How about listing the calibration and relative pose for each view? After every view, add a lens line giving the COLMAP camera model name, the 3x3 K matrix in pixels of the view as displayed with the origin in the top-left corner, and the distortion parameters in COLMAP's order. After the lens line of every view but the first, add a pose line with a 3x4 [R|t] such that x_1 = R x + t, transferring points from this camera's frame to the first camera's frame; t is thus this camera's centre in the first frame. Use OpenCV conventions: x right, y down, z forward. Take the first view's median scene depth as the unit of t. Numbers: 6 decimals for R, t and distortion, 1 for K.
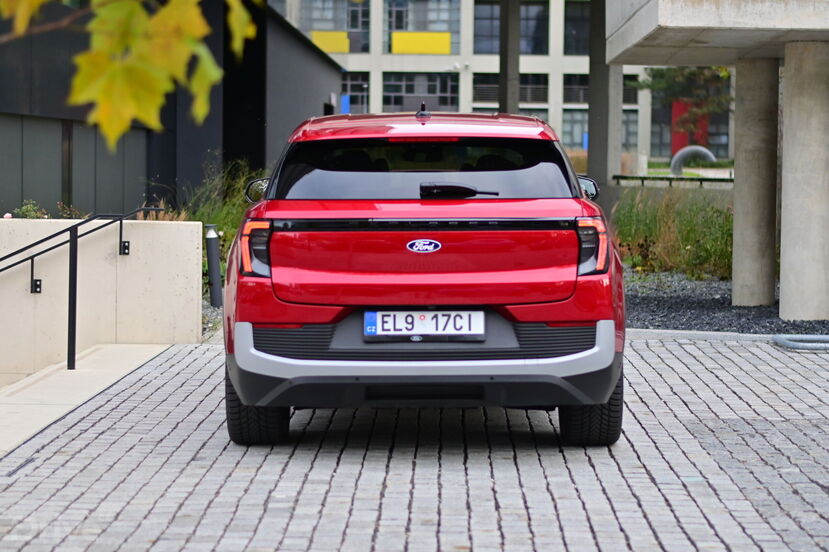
lens RADIAL K [[1783.6, 0, 414.5], [0, 1783.6, 276.0], [0, 0, 1]] dist [-0.003635, 0.067111]
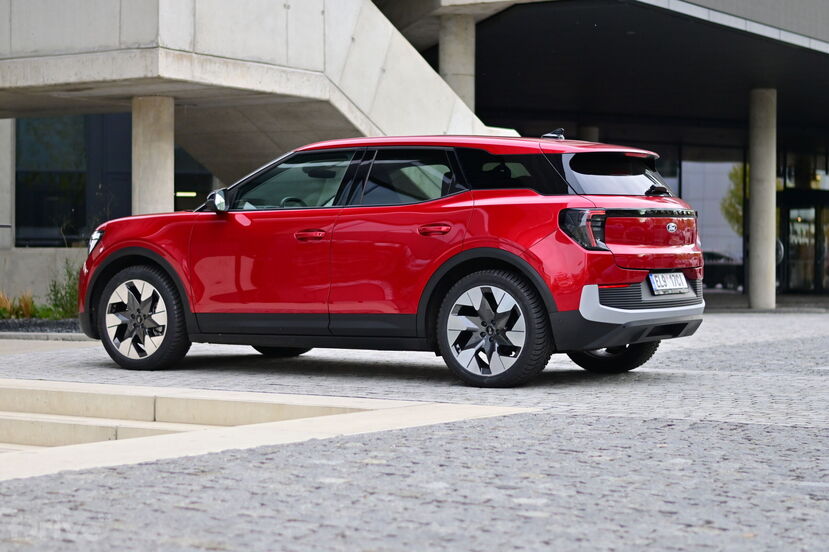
lens RADIAL K [[1783.6, 0, 414.5], [0, 1783.6, 276.0], [0, 0, 1]] dist [-0.003635, 0.067111]
pose [[0.515240, -0.017581, 0.856866, -1.311174], [0.057197, 0.998266, -0.013911, 0.029904], [-0.855135, 0.056178, 0.515352, 0.425204]]
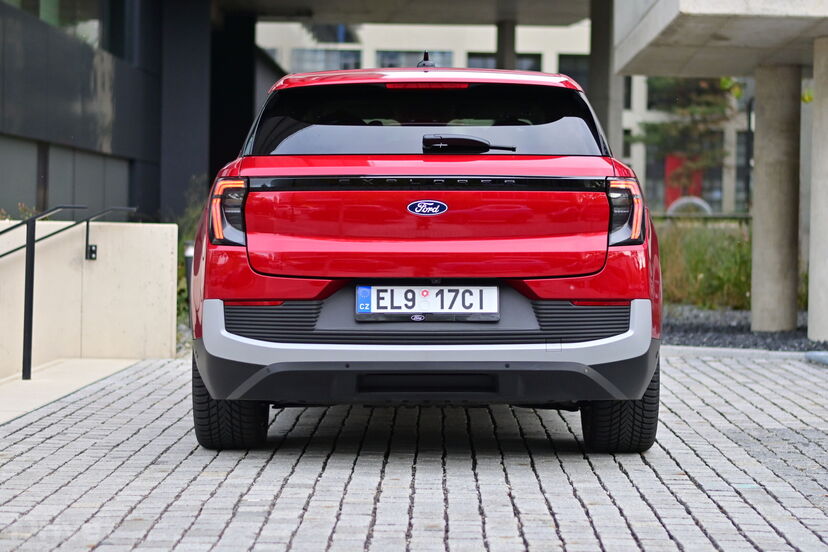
lens RADIAL K [[1781.4, 0, 414.0], [0, 1781.4, 276.0], [0, 0, 1]] dist [-0.003635, 0.067111]
pose [[0.999971, 0.005533, 0.005211, -0.005196], [-0.005352, 0.999400, -0.034210, 0.043349], [-0.005397, 0.034181, 0.999401, 0.155066]]
